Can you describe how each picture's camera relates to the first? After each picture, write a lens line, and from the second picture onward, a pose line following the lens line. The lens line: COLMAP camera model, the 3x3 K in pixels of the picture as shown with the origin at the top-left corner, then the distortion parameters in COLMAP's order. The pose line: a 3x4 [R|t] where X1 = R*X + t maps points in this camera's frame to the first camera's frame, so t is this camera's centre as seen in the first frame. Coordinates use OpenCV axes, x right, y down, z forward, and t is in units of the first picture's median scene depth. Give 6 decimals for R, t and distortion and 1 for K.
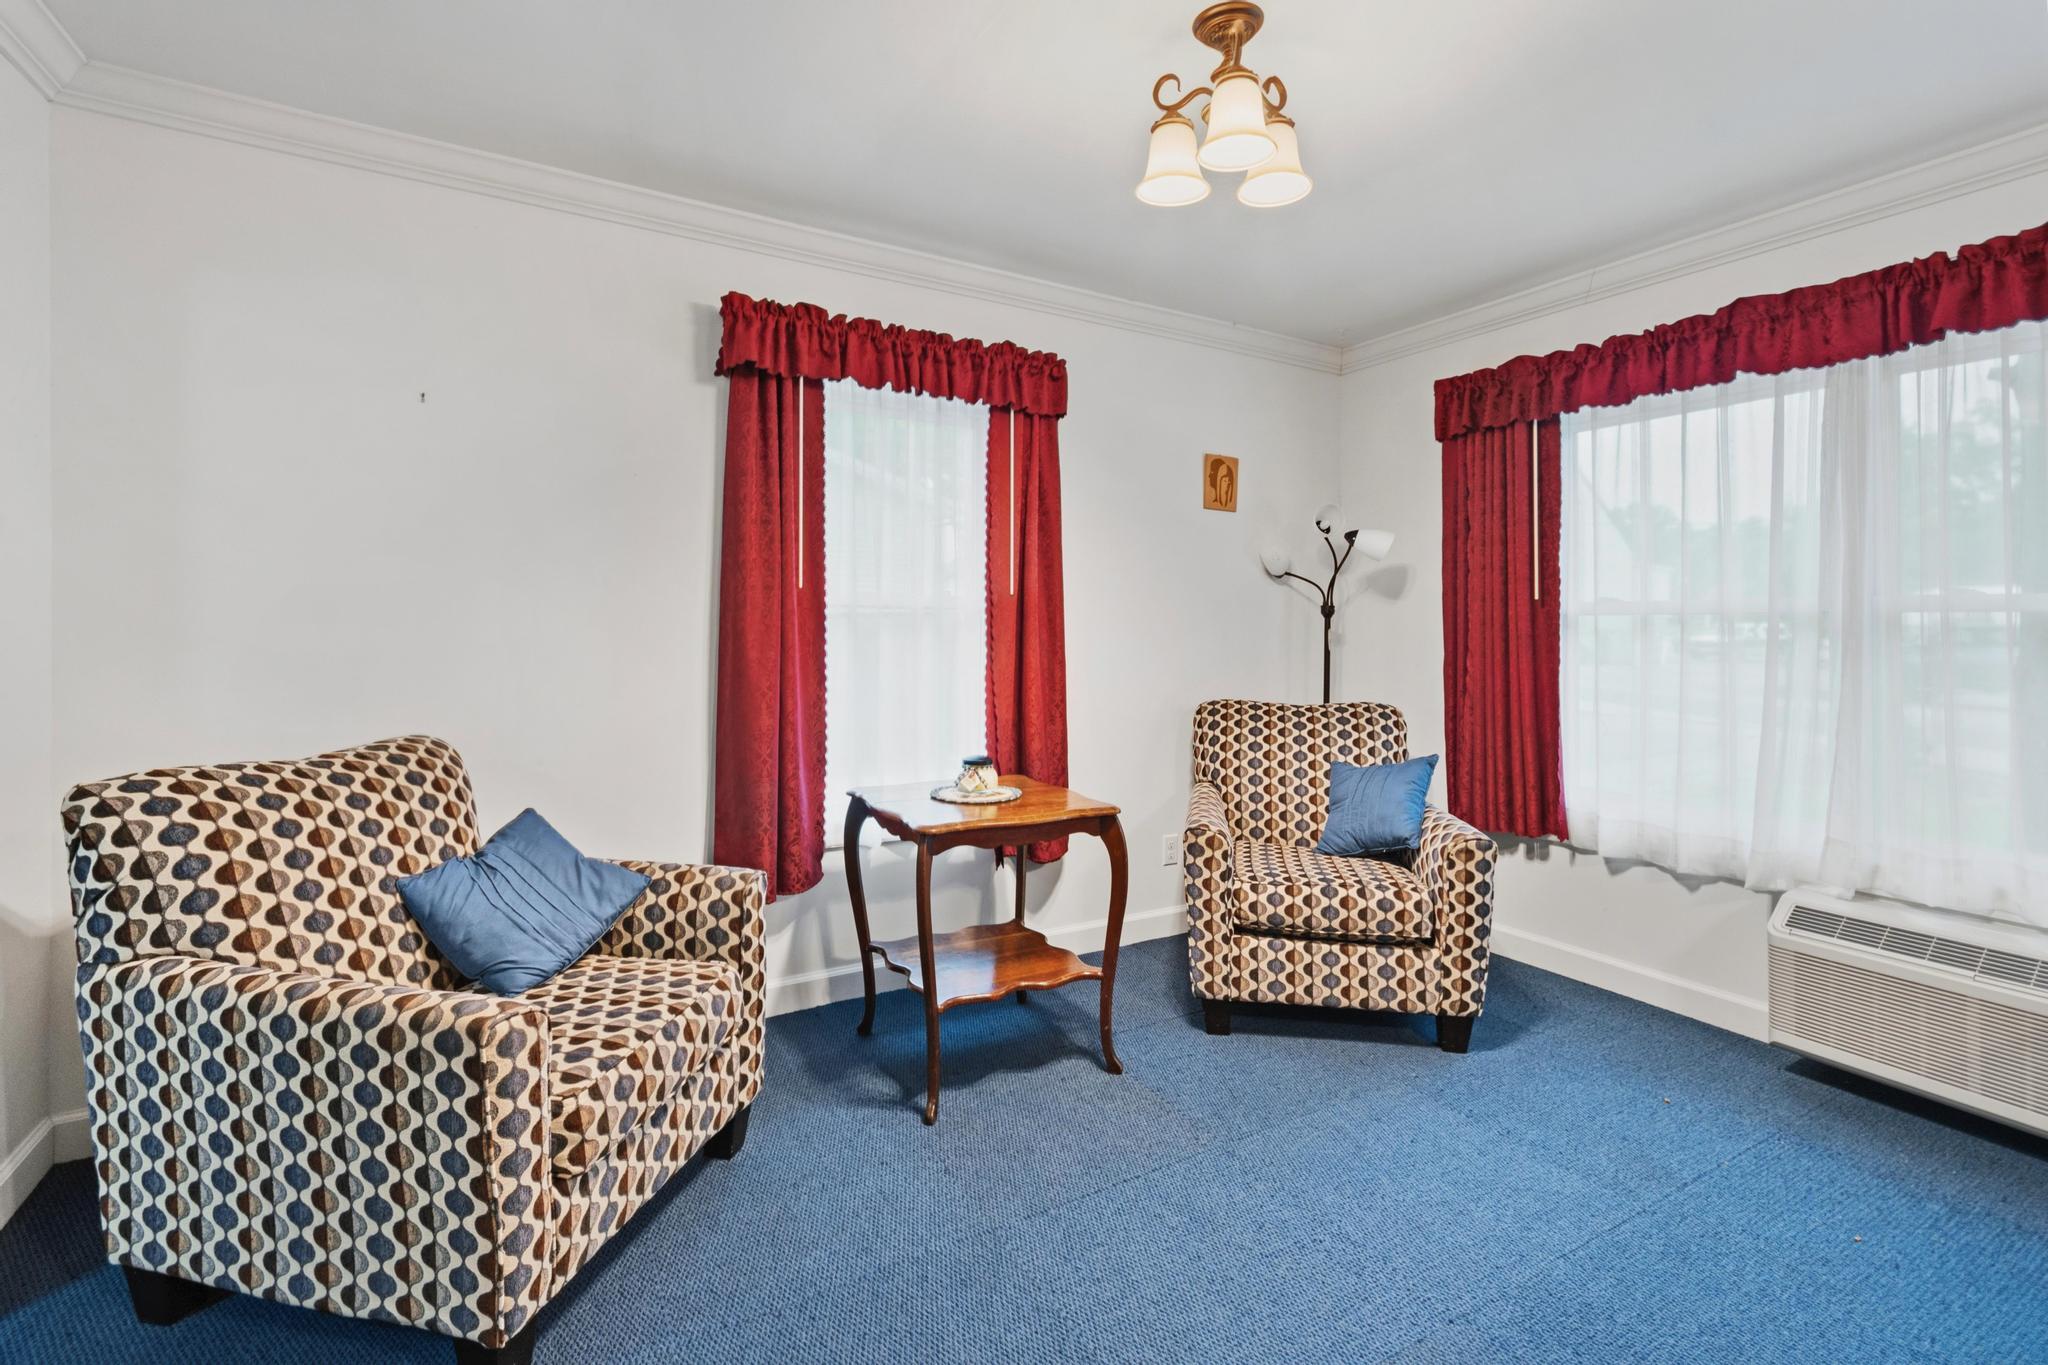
lens RADIAL K [[908.5, 0, 1024.1], [0, 908.5, 628.1], [0, 0, 1]] dist [-0.000413, -0.000031]
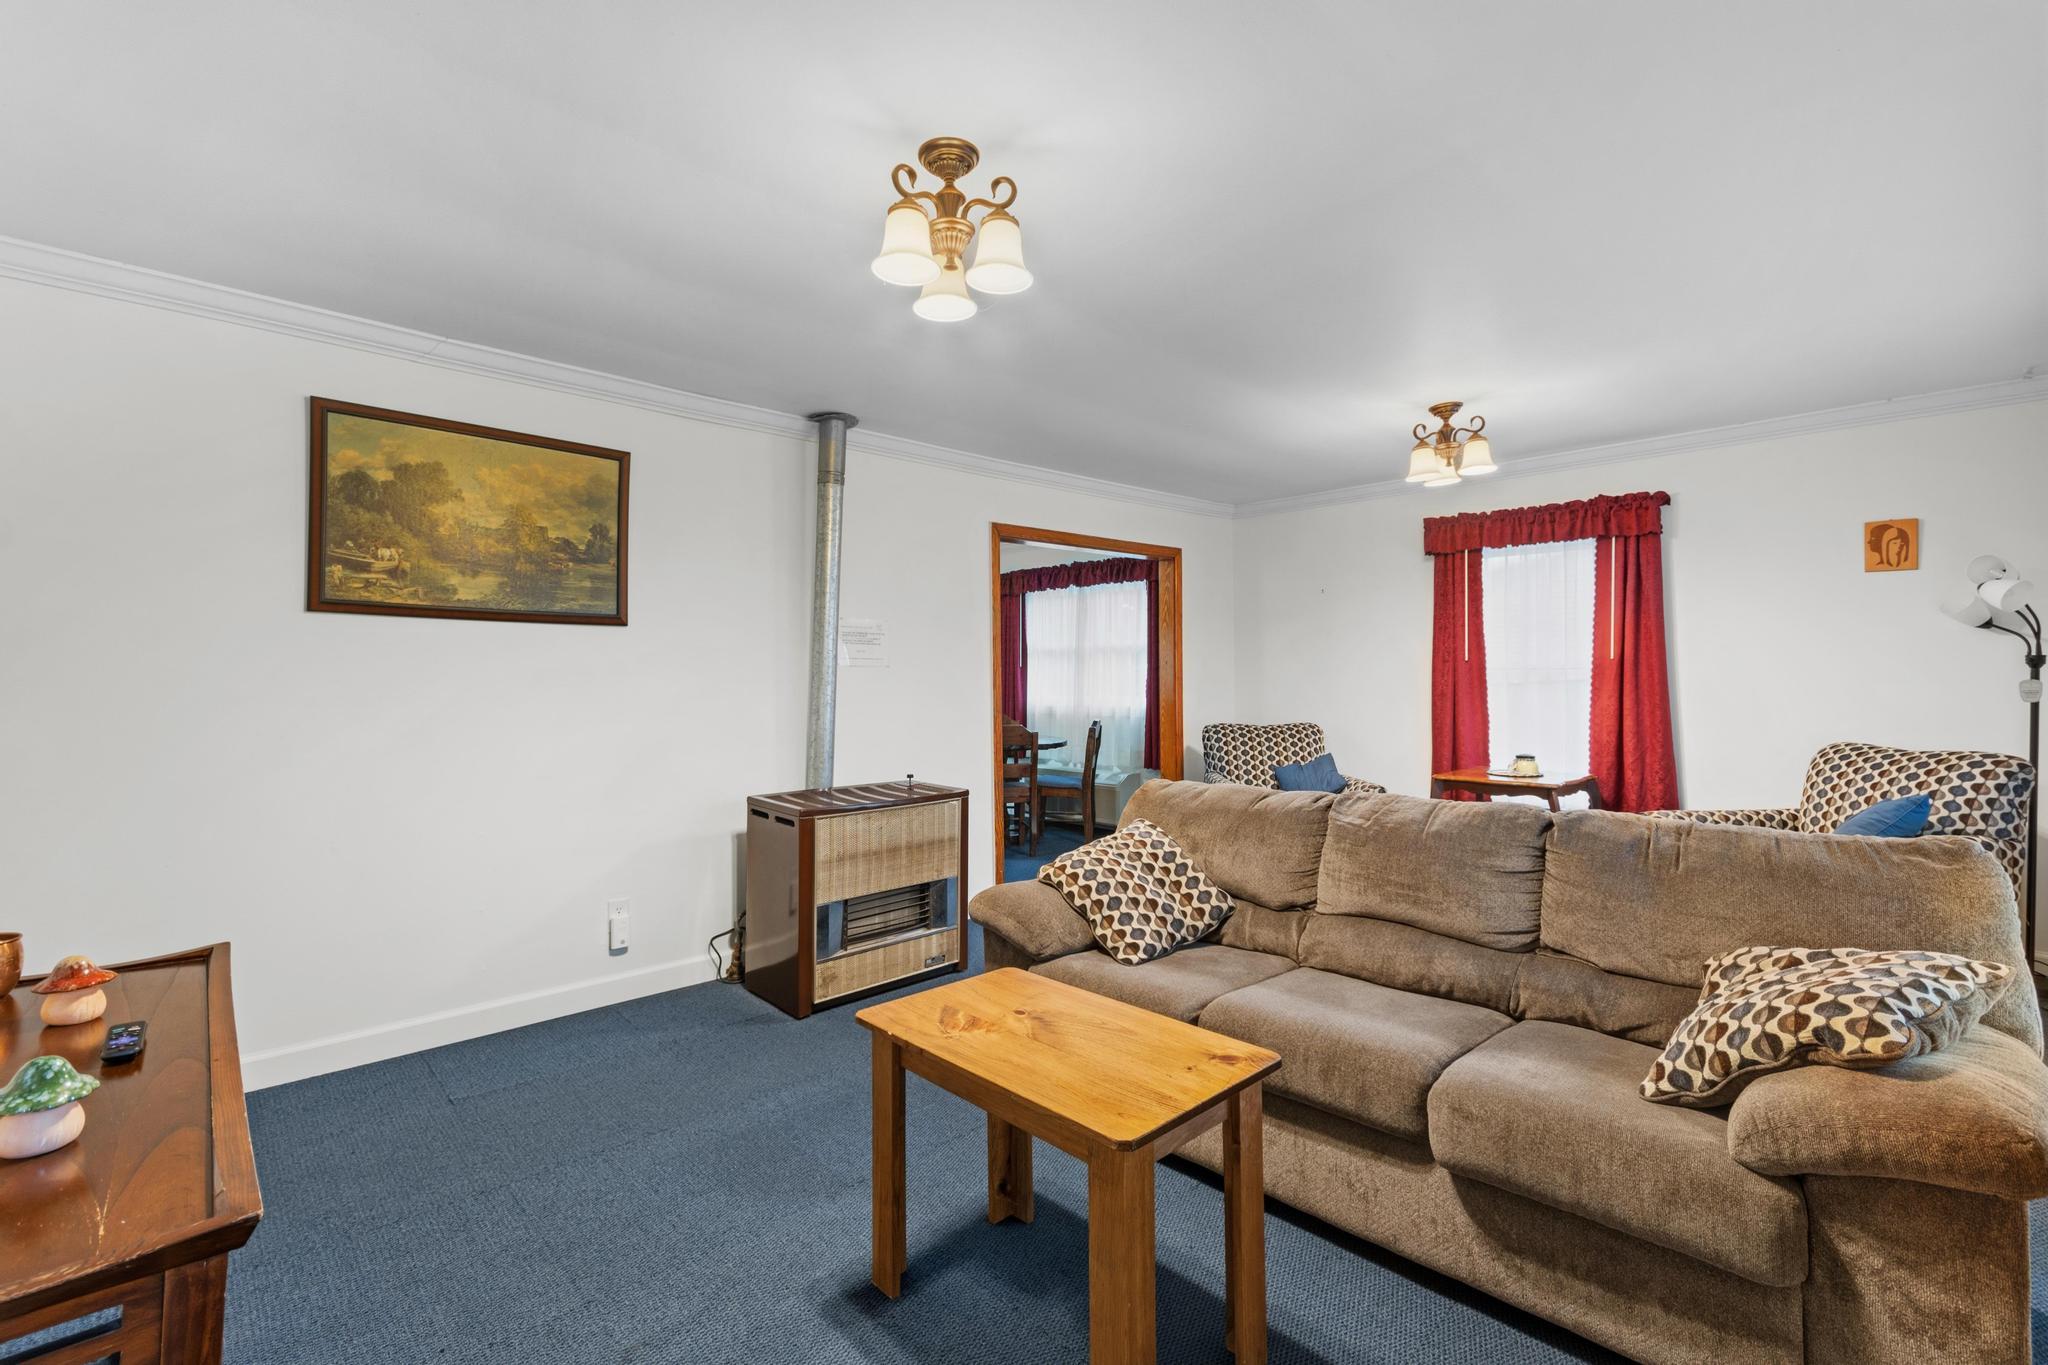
lens RADIAL K [[906.7, 0, 1024.0], [0, 906.7, 682.5], [0, 0, 1]] dist [-0.000665, -0.000047]
pose [[0.211954, 0.006100, -0.977261, 1.274717], [0.005249, 0.999959, 0.007380, -0.016351], [0.977266, -0.006693, 0.211913, -0.271651]]
